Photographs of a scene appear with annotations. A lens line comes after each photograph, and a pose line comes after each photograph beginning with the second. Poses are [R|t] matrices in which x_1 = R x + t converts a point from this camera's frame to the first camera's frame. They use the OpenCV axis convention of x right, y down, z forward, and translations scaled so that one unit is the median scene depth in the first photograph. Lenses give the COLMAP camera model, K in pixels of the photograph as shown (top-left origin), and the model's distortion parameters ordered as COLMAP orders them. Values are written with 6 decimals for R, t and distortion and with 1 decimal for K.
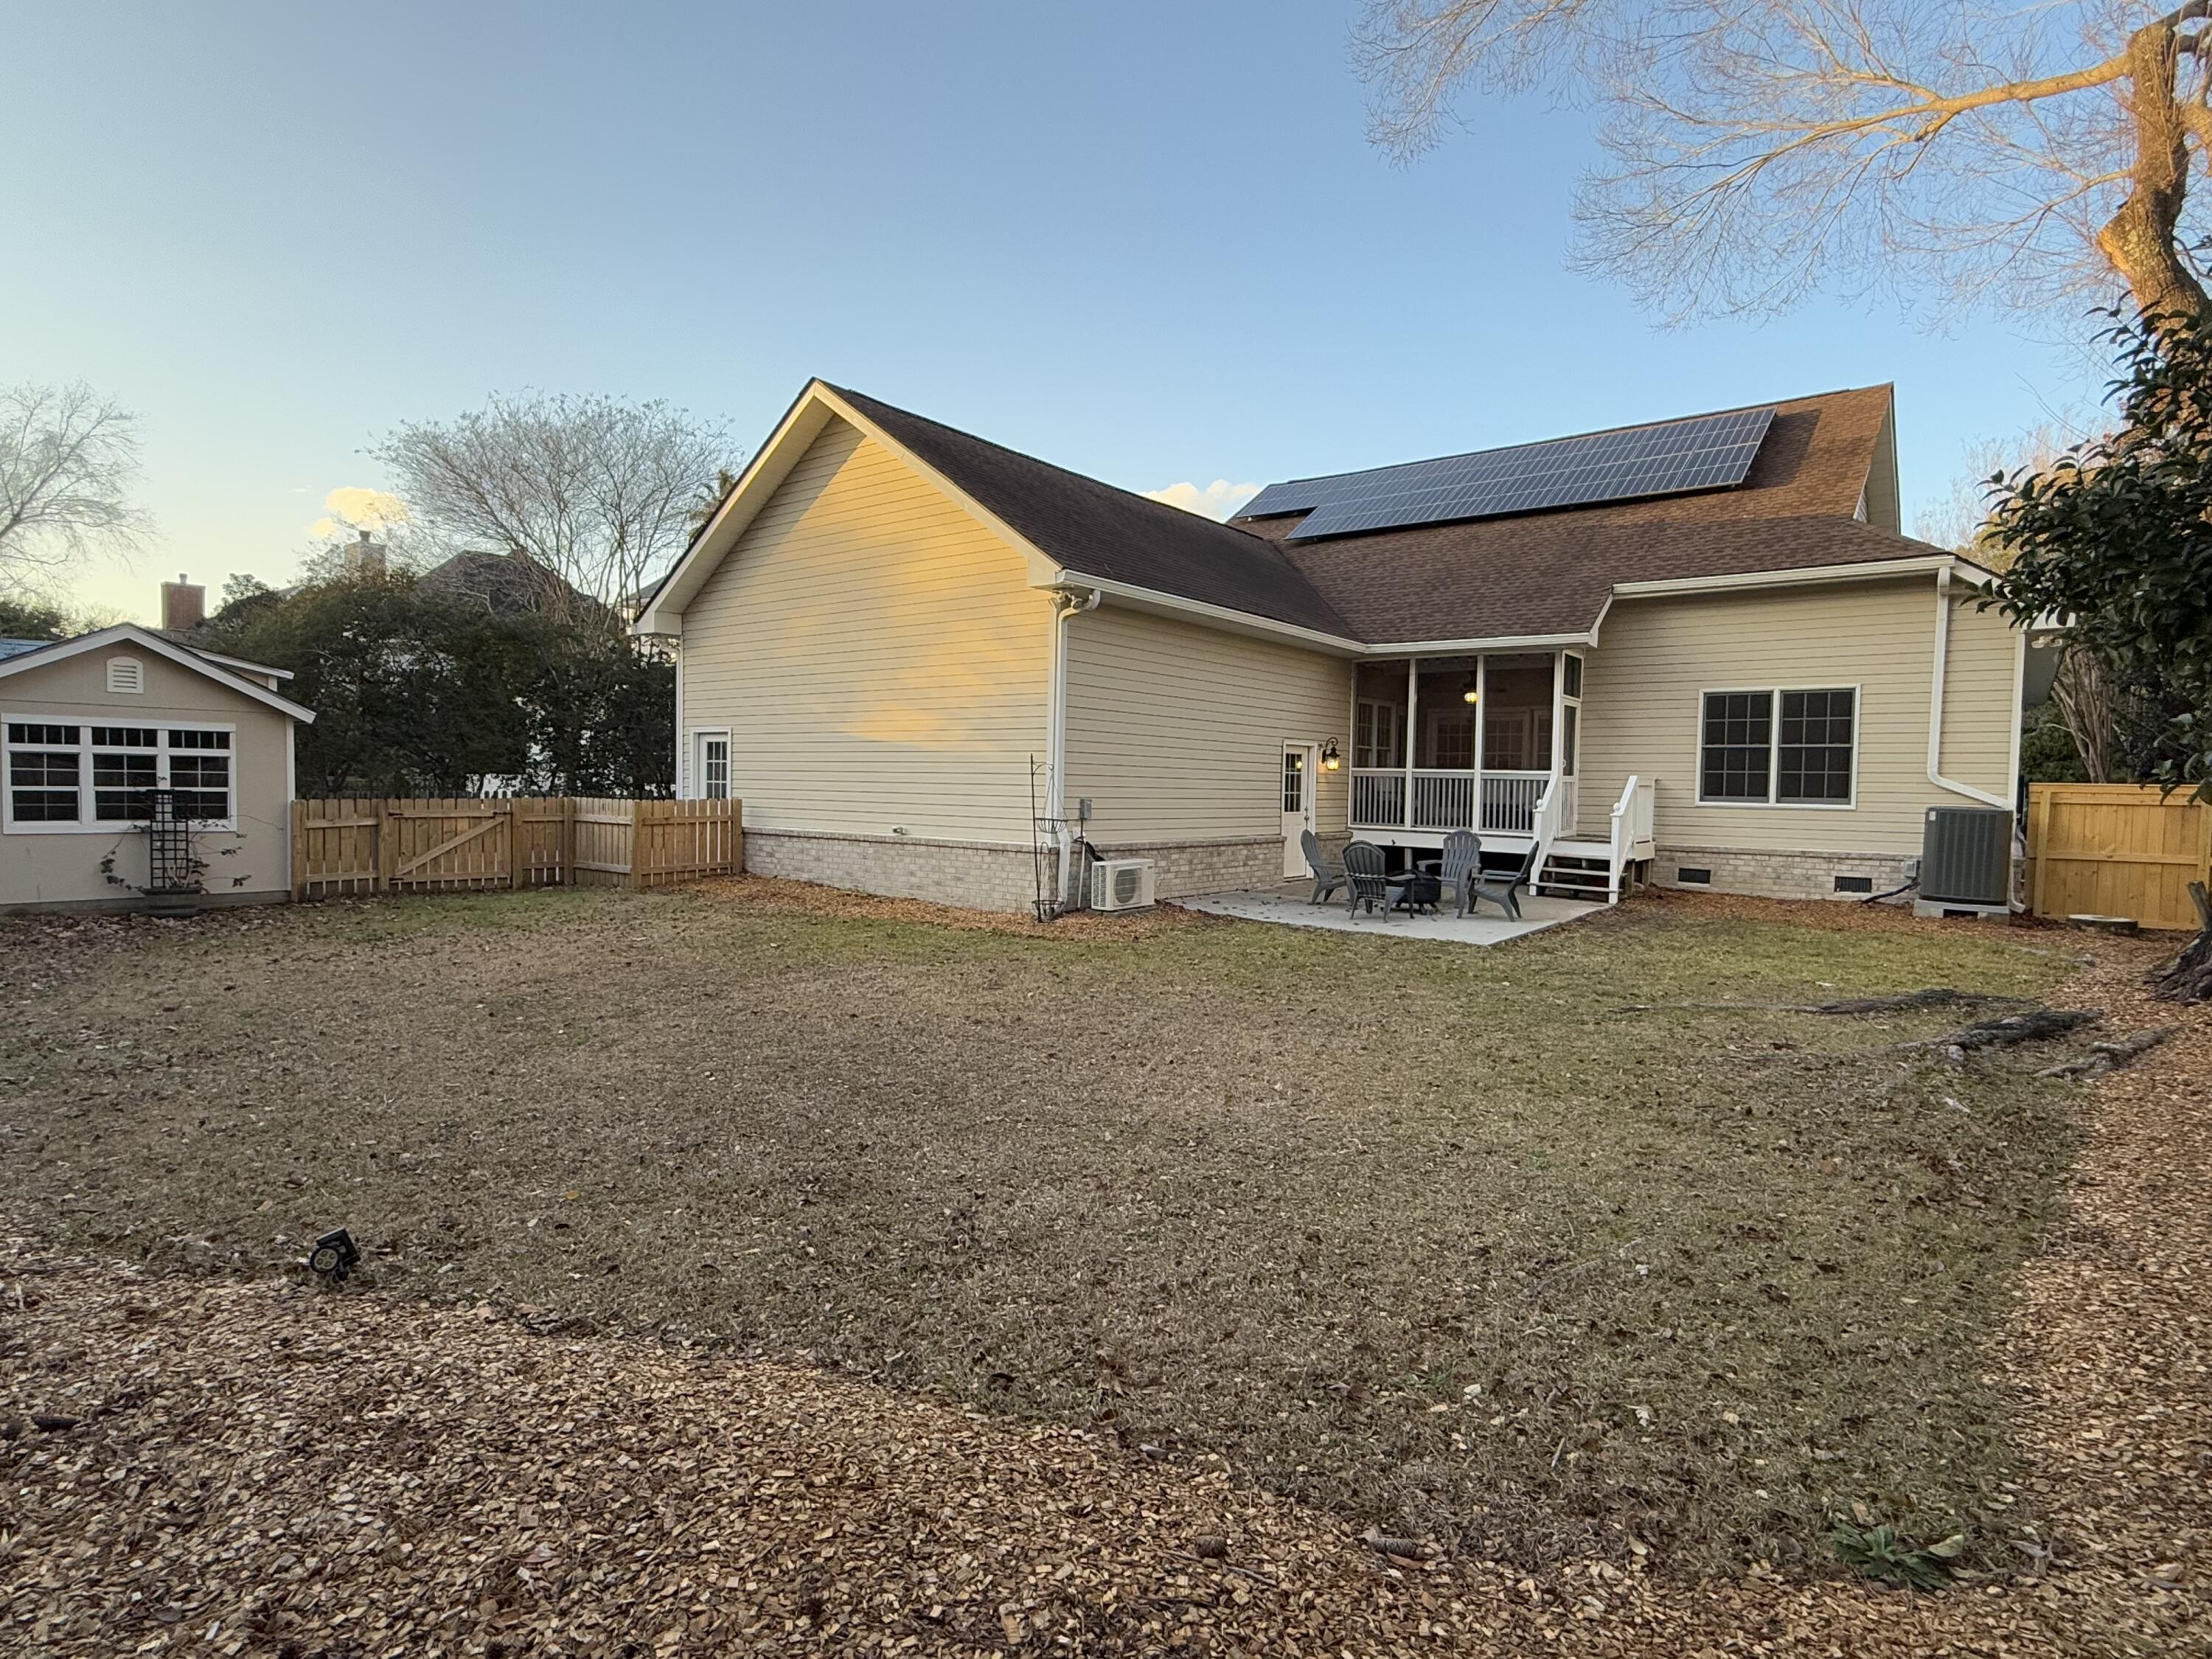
lens RADIAL K [[1181.5, 0, 1106.0], [0, 1181.5, 829.5], [0, 0, 1]] dist [0.017716, 0.000202]
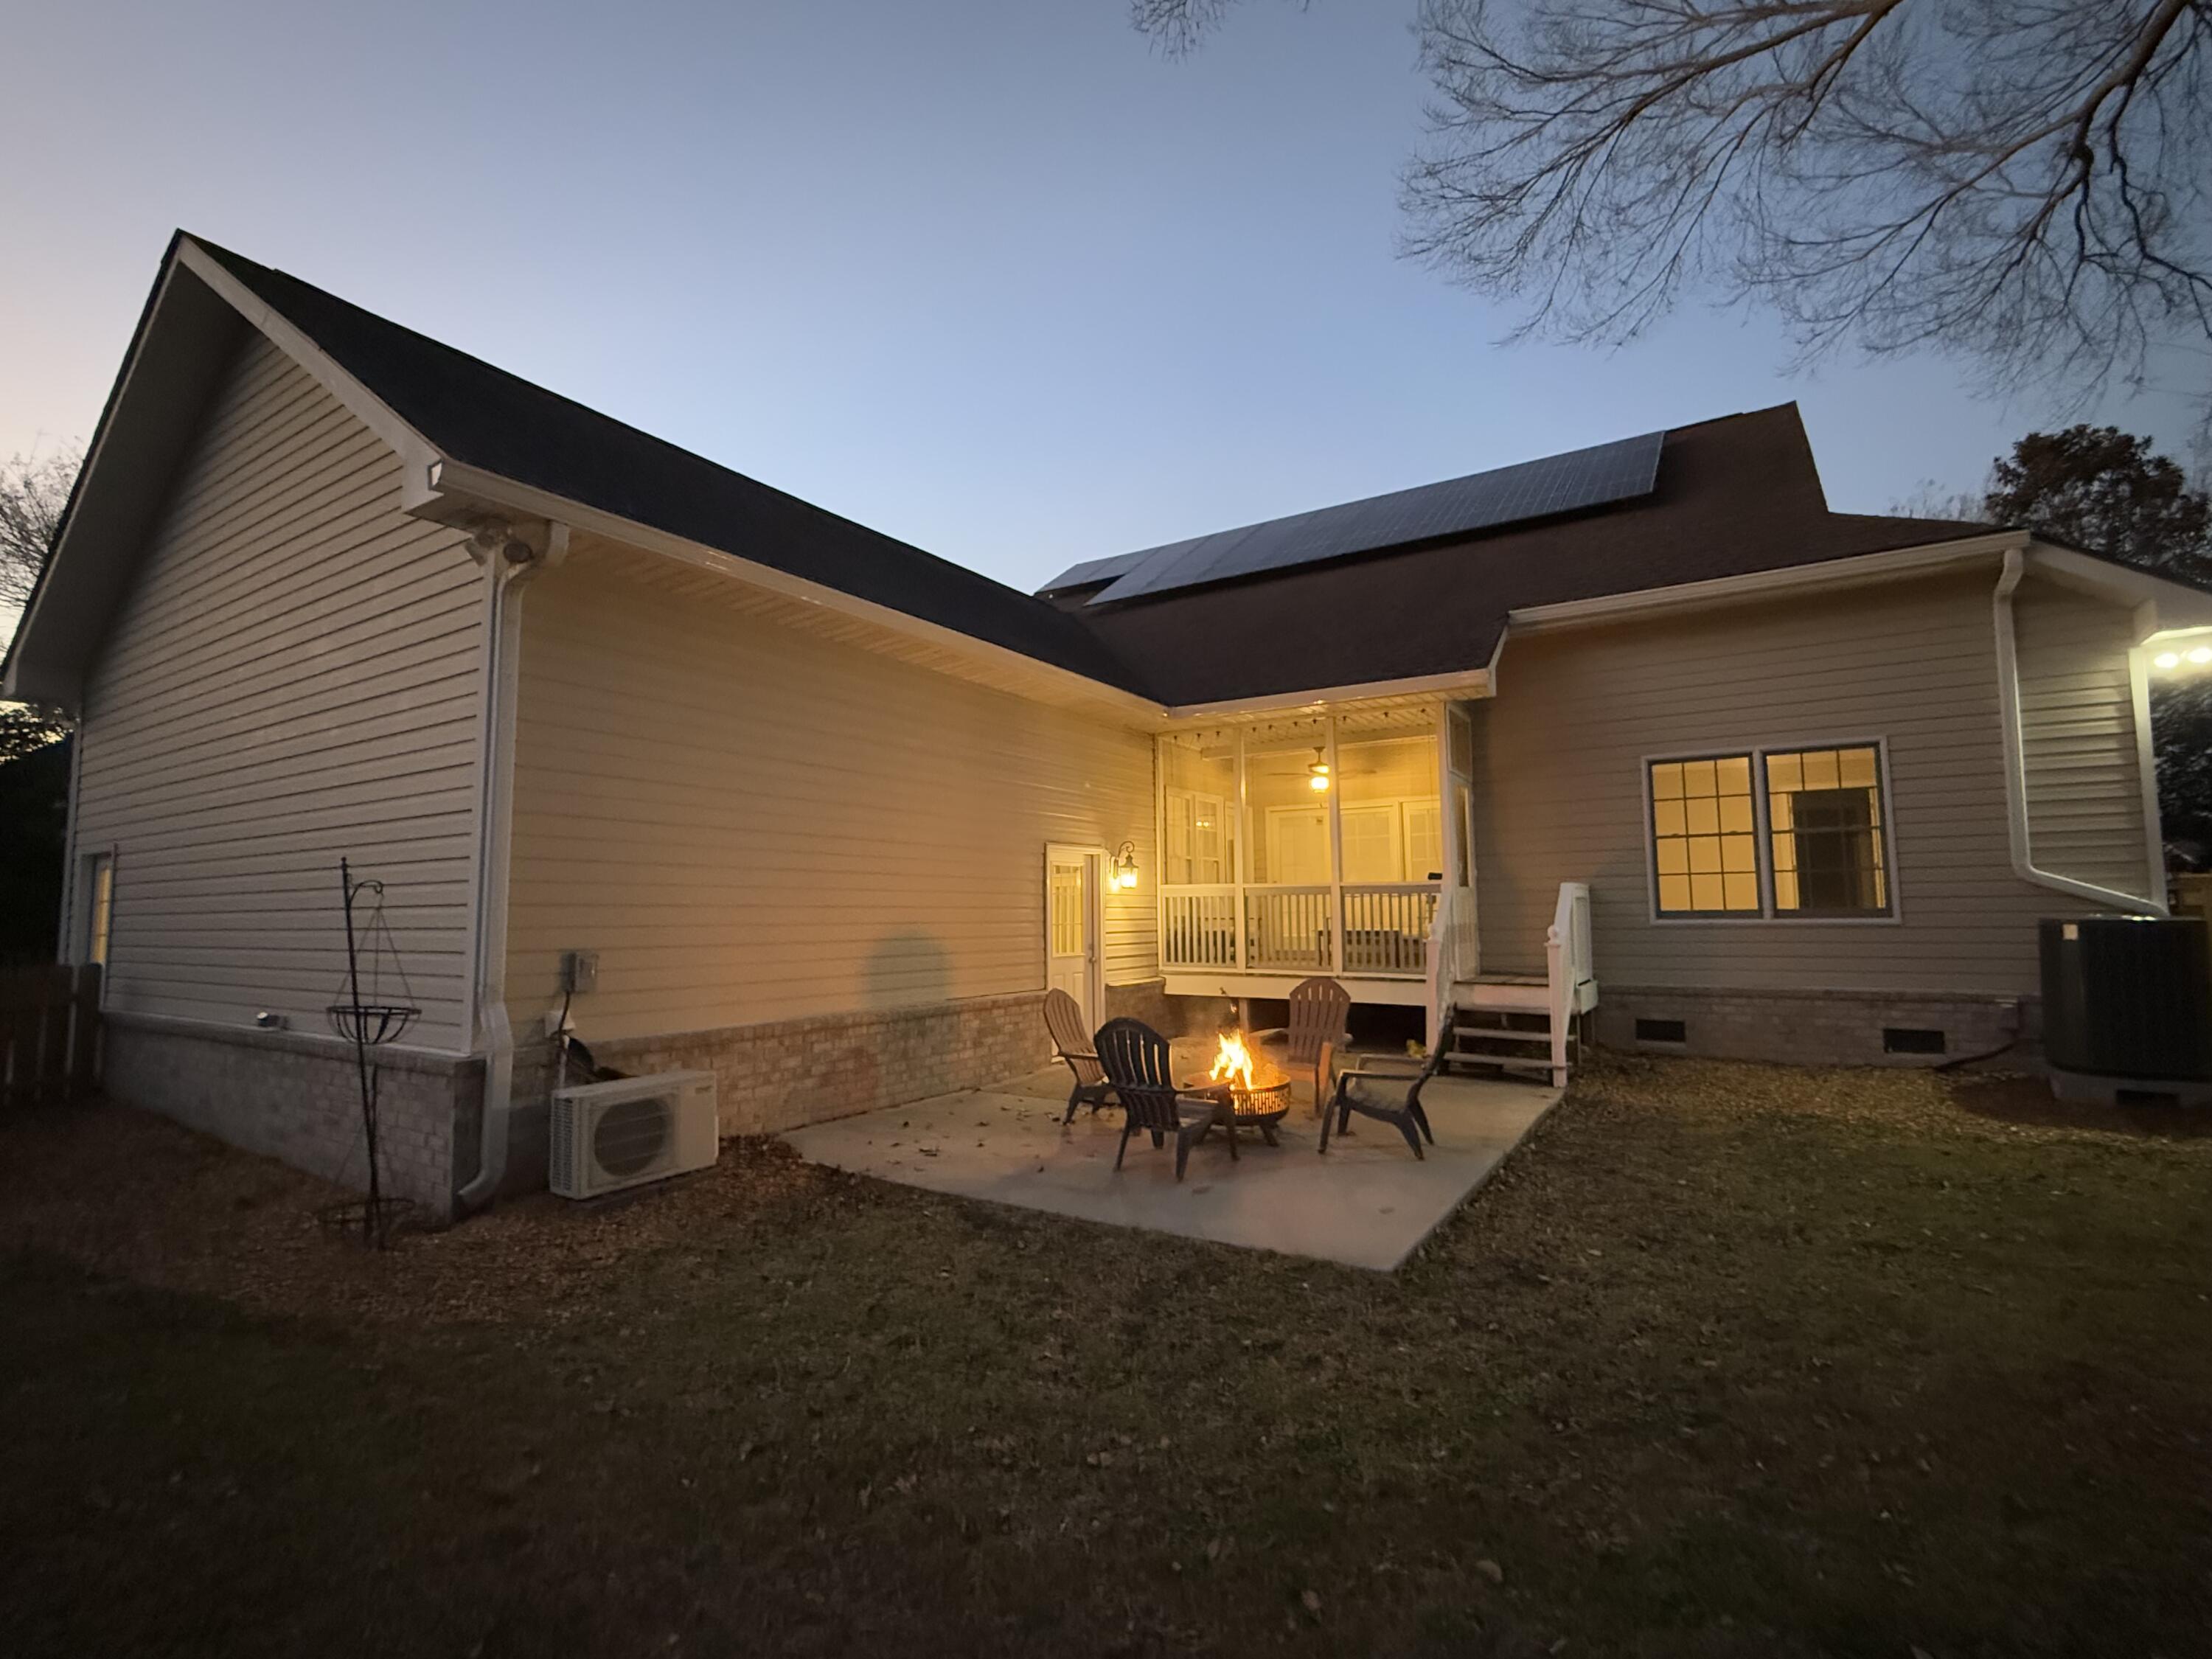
lens RADIAL K [[1008.3, 0, 1106.0], [0, 1008.3, 829.5], [0, 0, 1]] dist [0.003320, 0.000293]
pose [[0.995440, -0.021755, 0.092879, 0.143314], [0.032854, 0.992267, -0.119694, -0.016481], [-0.089557, 0.122200, 0.988457, 0.482322]]
